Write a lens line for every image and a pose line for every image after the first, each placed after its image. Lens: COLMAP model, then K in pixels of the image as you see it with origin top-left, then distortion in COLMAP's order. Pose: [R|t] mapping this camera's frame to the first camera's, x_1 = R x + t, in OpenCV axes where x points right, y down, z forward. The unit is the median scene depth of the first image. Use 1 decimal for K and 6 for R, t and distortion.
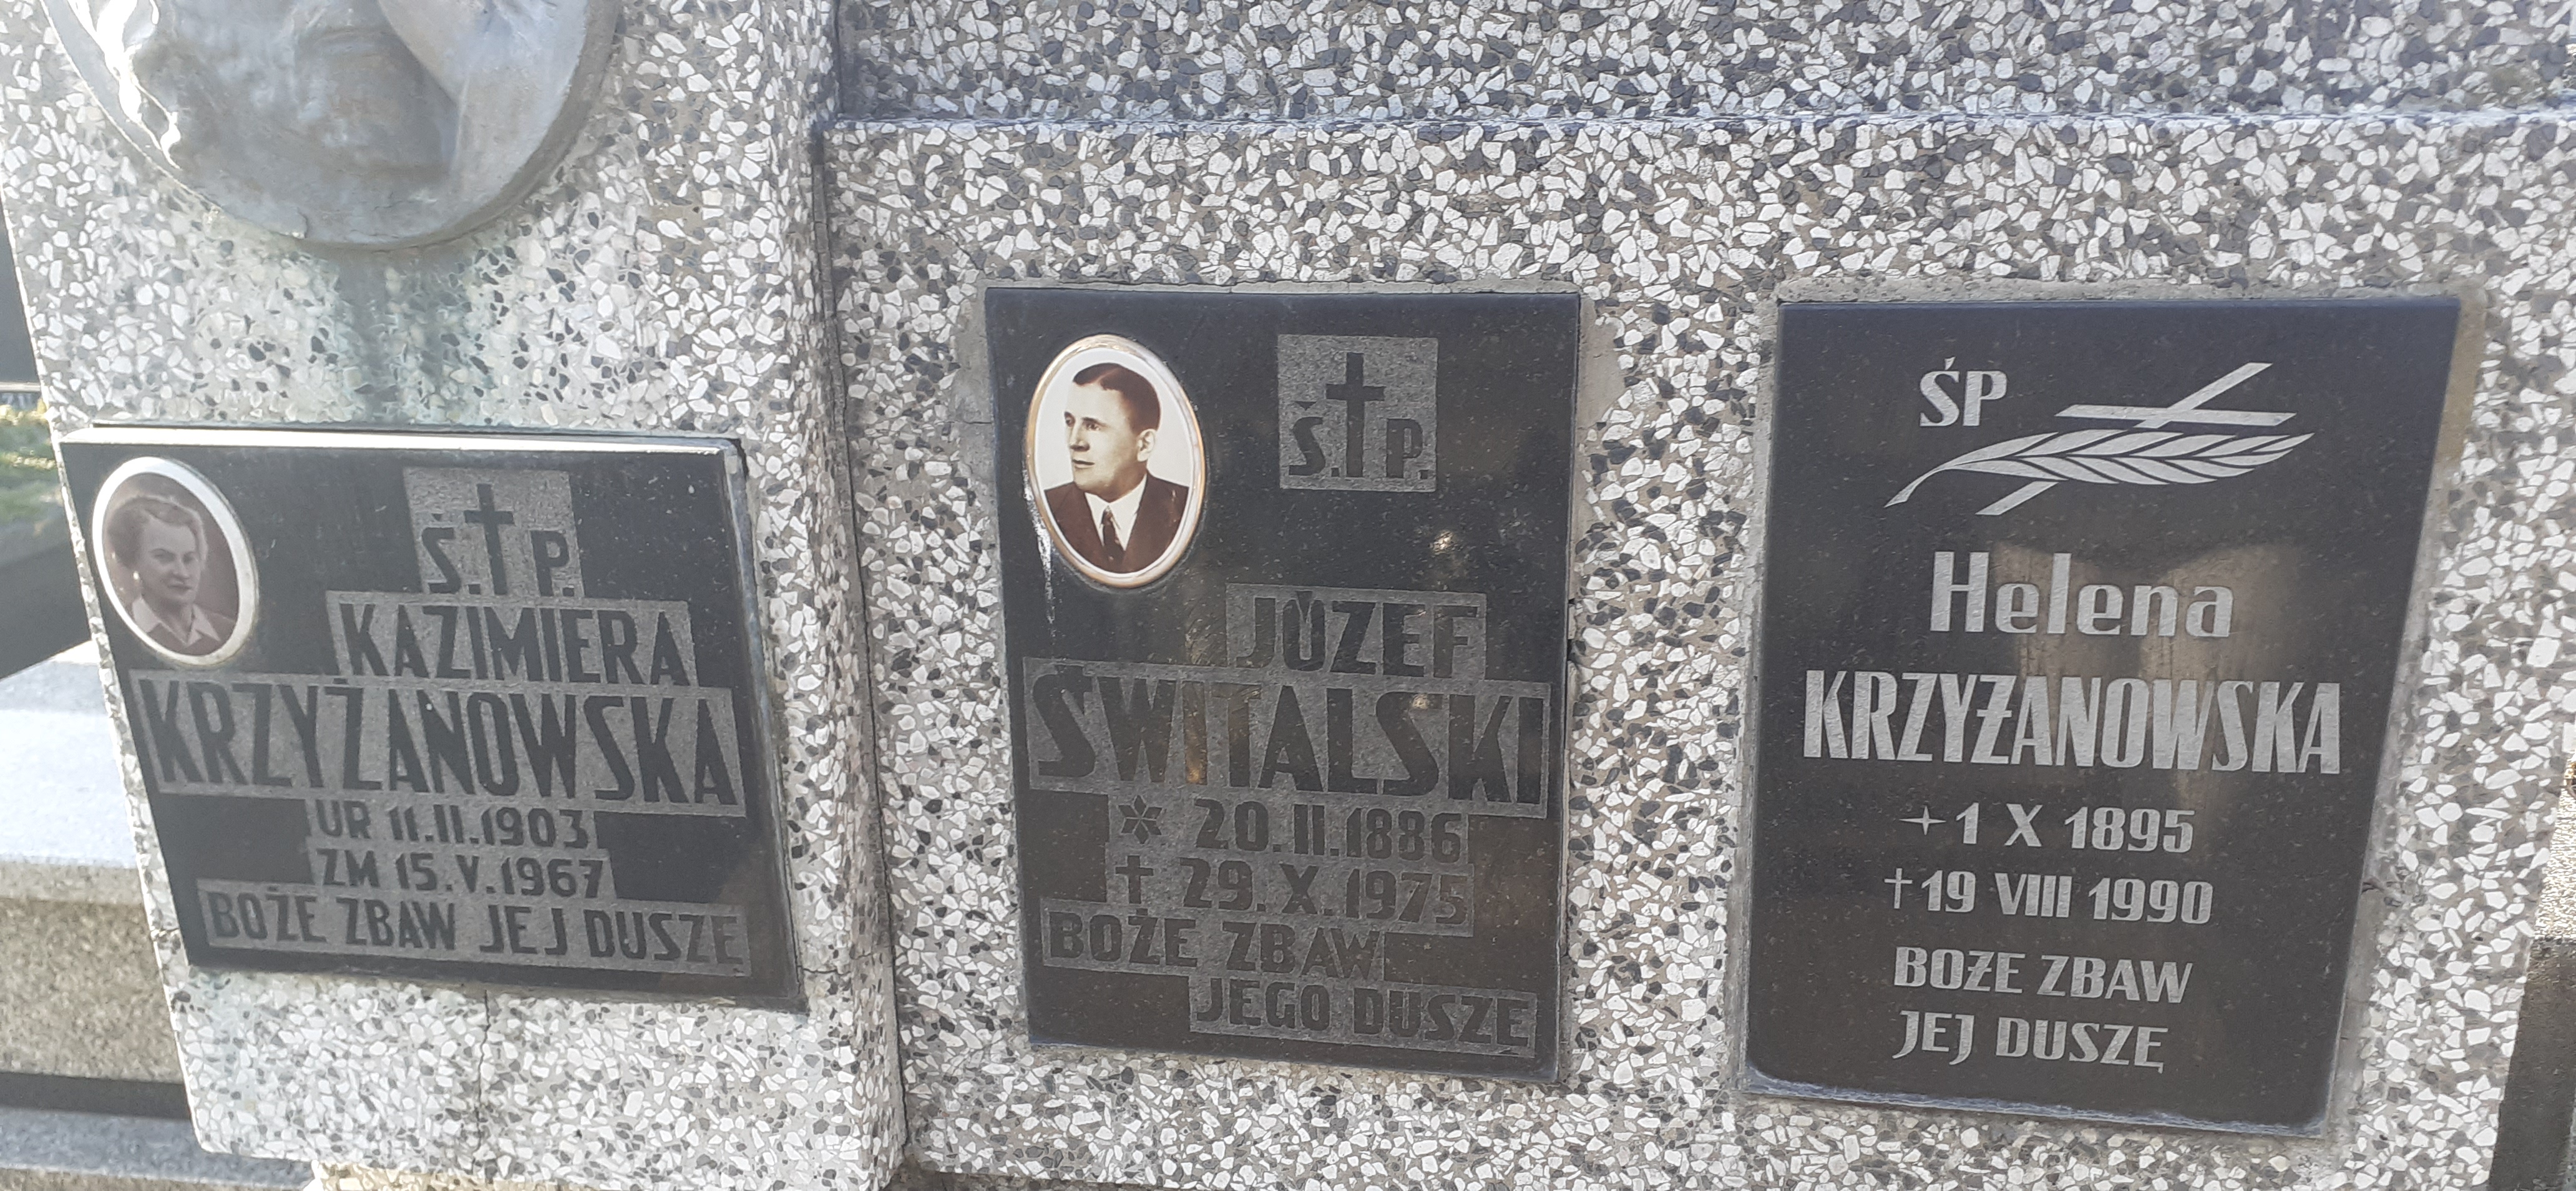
lens RADIAL K [[1972.3, 0, 1334.5], [0, 1972.3, 574.8], [0, 0, 1]] dist [0.076868, -0.108784]
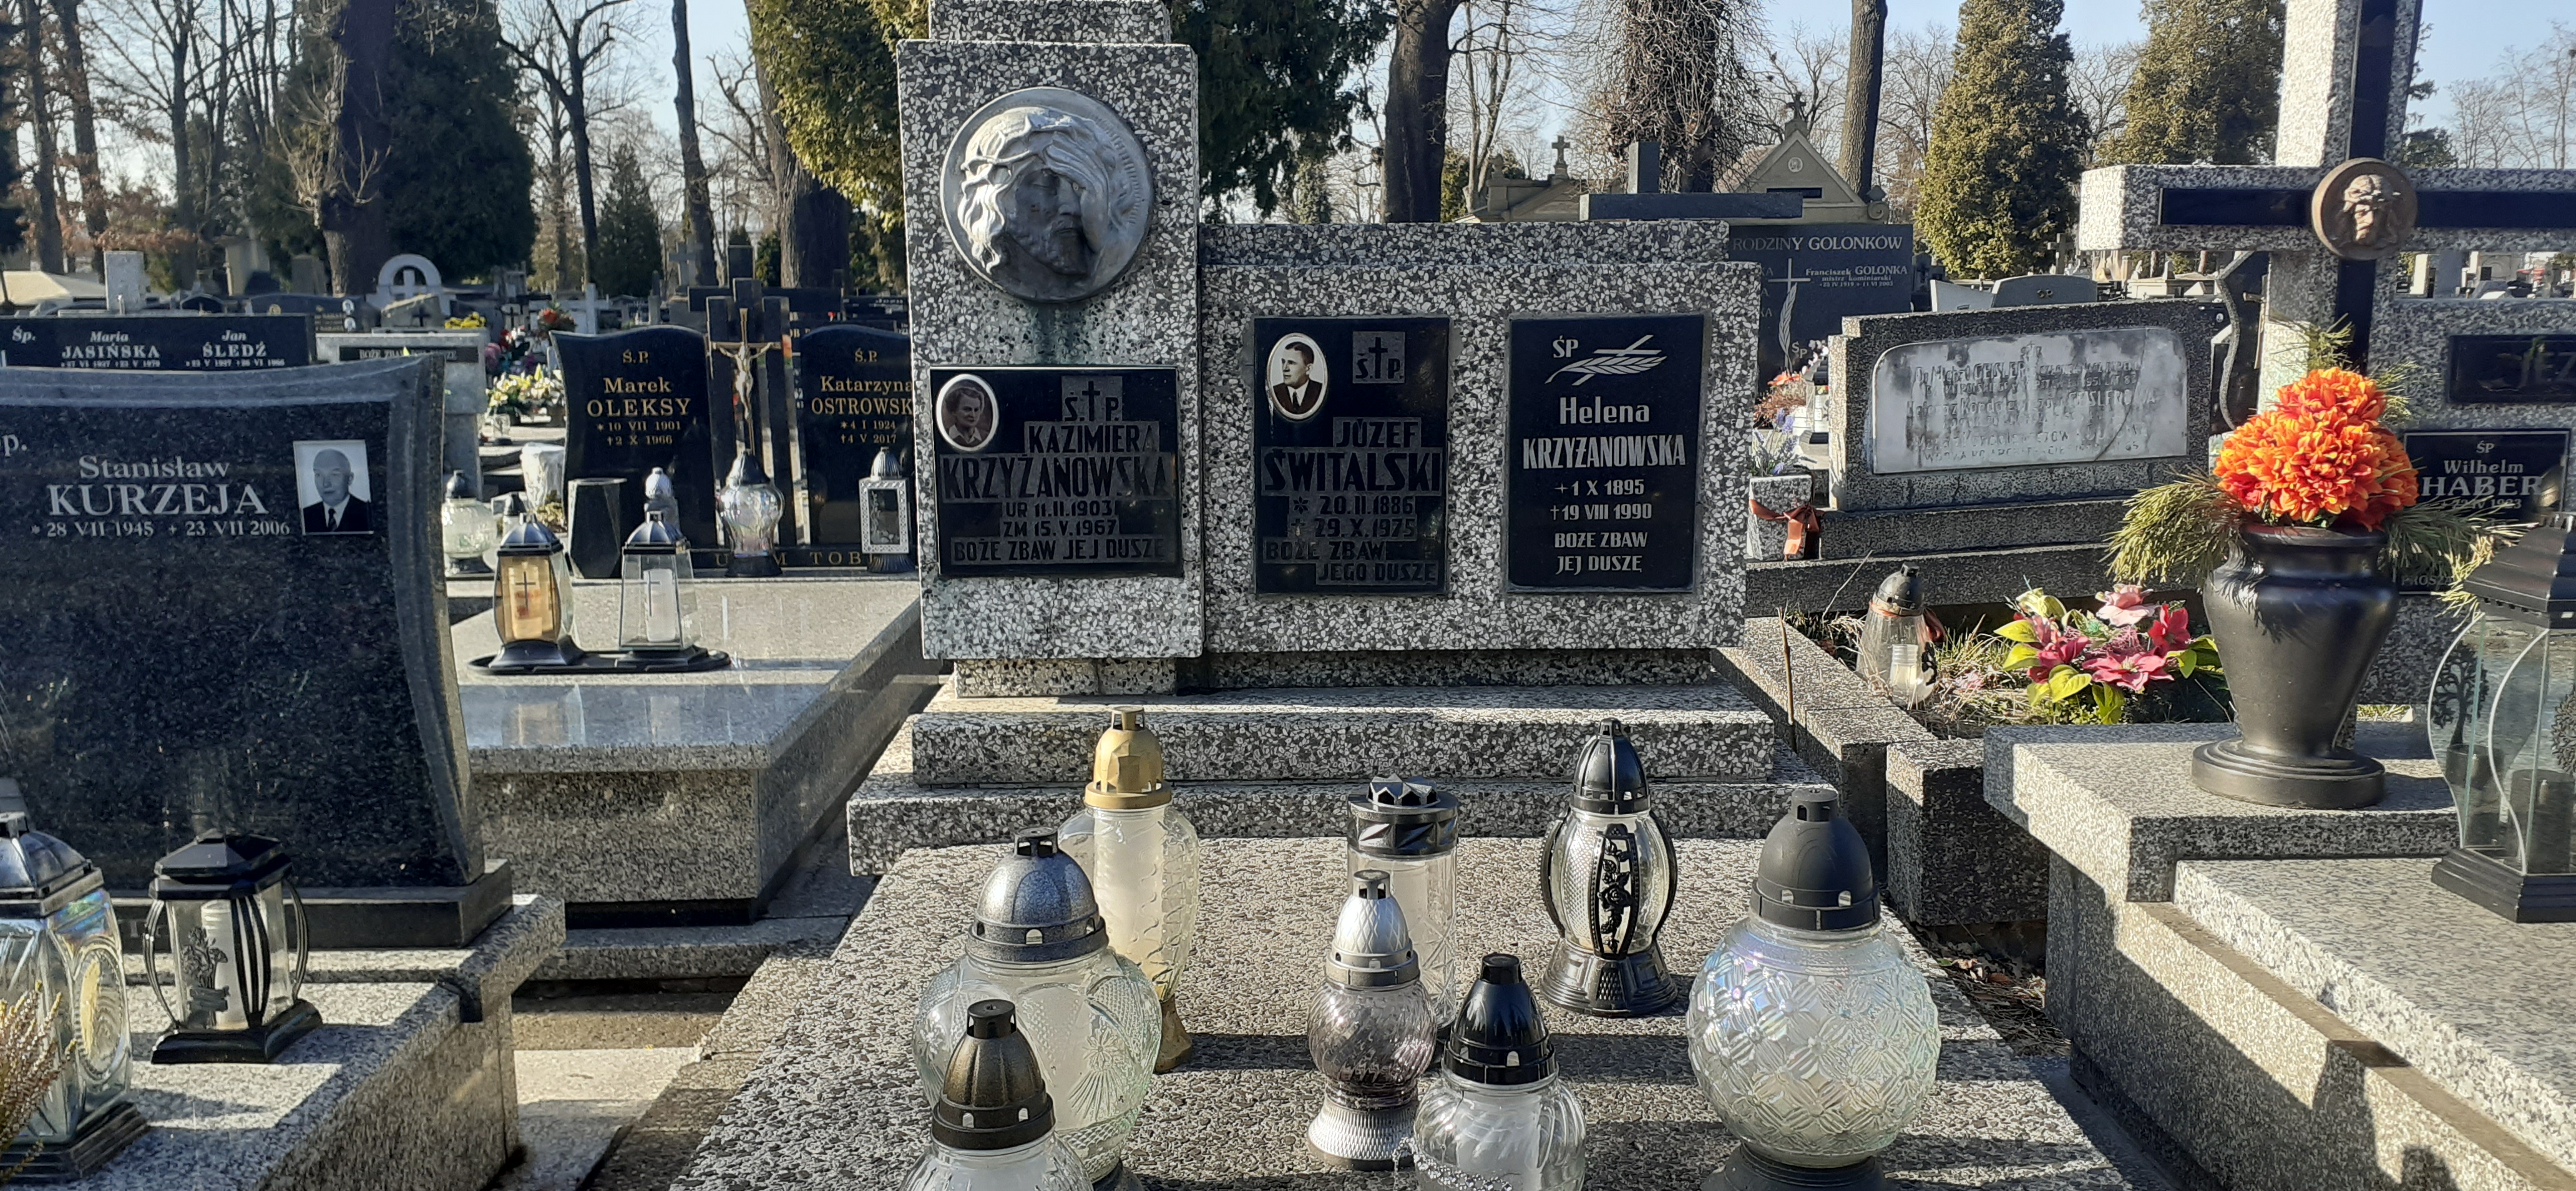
lens RADIAL K [[1972.3, 0, 1329.8], [0, 1972.3, 628.4], [0, 0, 1]] dist [0.076868, -0.108784]
pose [[0.982277, -0.017879, 0.186578, -0.622341], [0.042297, 0.990907, -0.127730, 0.700586], [-0.182598, 0.133358, 0.974102, -1.859993]]
